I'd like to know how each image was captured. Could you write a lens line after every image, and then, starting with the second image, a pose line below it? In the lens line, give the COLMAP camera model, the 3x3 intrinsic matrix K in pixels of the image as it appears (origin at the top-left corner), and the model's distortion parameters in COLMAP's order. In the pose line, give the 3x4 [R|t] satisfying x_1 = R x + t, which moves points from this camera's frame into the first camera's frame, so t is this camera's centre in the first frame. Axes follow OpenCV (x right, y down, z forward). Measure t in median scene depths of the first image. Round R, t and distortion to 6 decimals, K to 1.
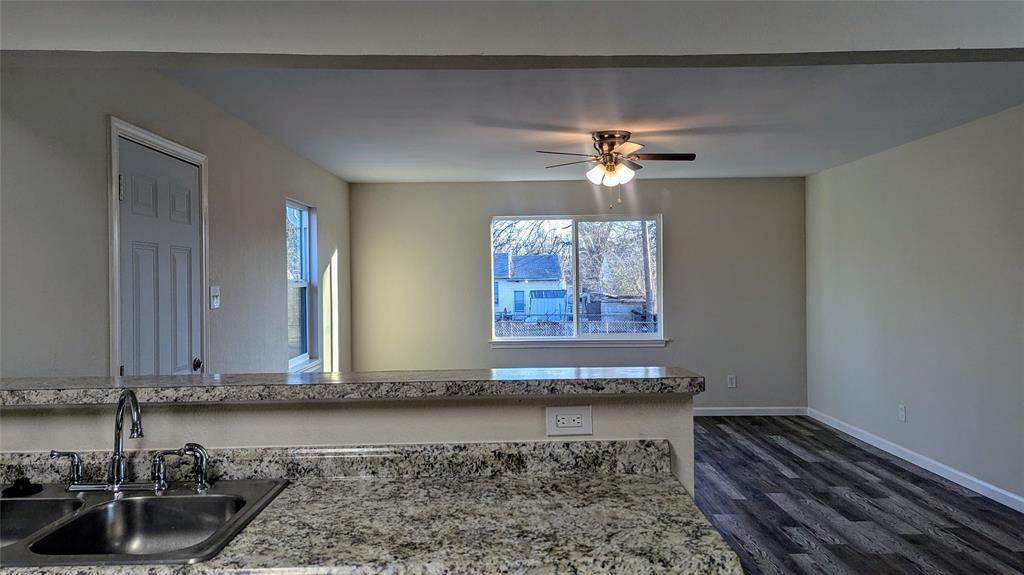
lens RADIAL K [[728.2, 0, 512.3], [0, 728.2, 286.7], [0, 0, 1]] dist [0.004908, 0.000623]
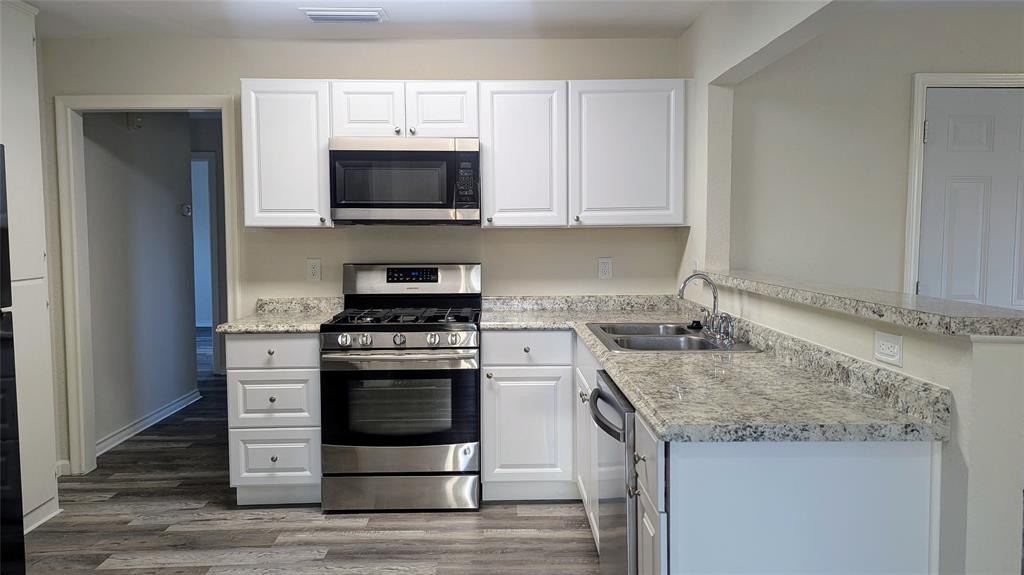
lens RADIAL K [[728.2, 0, 512.9], [0, 728.2, 285.3], [0, 0, 1]] dist [0.004908, 0.000623]
pose [[0.008397, 0.079557, -0.996795, 1.046769], [0.006964, 0.996801, 0.079616, 0.021947], [0.999940, -0.007611, 0.007816, 0.507380]]
